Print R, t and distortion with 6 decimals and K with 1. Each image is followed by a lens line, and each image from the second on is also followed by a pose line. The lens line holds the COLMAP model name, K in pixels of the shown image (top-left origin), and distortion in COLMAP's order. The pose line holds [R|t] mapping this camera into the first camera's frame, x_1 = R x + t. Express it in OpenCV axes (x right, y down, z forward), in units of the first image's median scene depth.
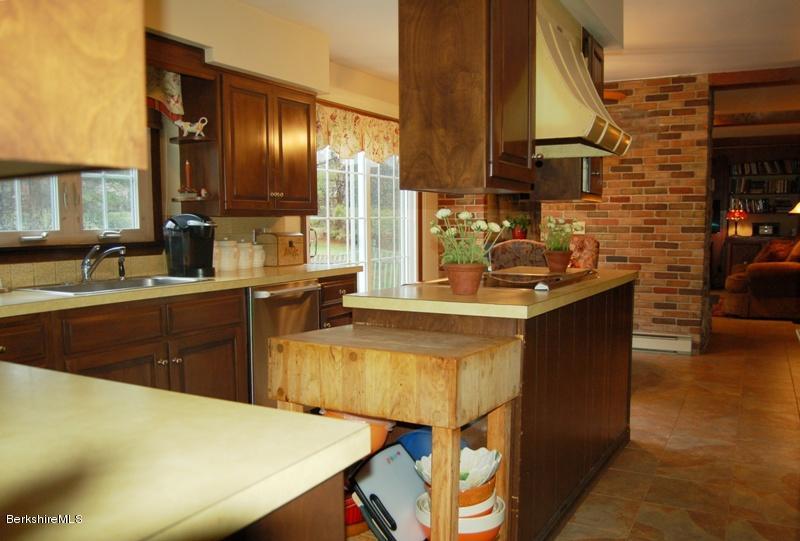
lens RADIAL K [[653.1, 0, 399.8], [0, 653.1, 268.2], [0, 0, 1]] dist [-0.061925, -0.000205]
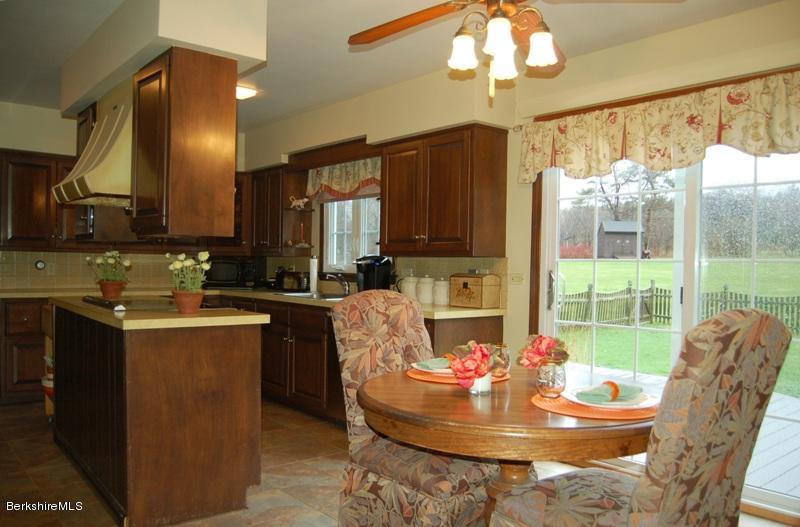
lens RADIAL K [[640.9, 0, 399.5], [0, 640.9, 266.9], [0, 0, 1]] dist [-0.067235, 0.018323]
pose [[-0.333059, 0.001428, -0.942905, 0.579773], [-0.087844, 0.995603, 0.032537, -0.067225], [0.938805, 0.093666, -0.331469, 0.935111]]
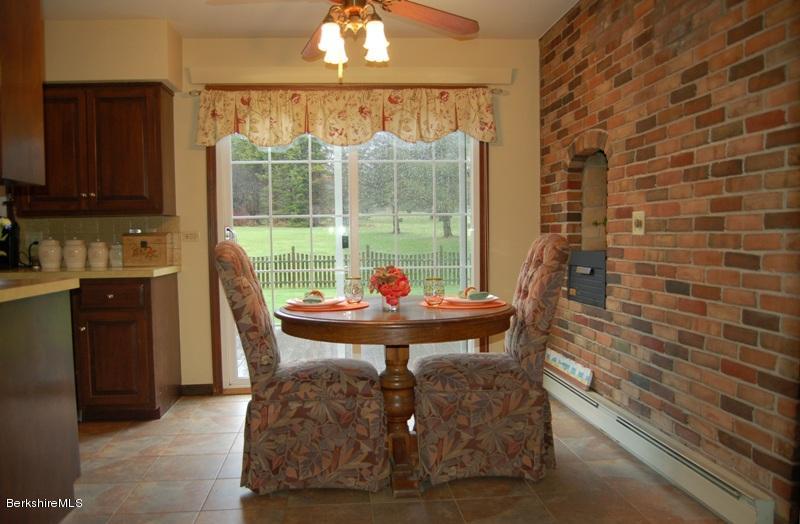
lens RADIAL K [[625.7, 0, 397.9], [0, 625.7, 266.1], [0, 0, 1]] dist [-0.070573, 0.009117]
pose [[0.576697, 0.034304, -0.816238, 0.603410], [-0.047998, 0.998815, 0.008065, -0.024464], [0.815547, 0.034526, 0.577660, 0.599334]]
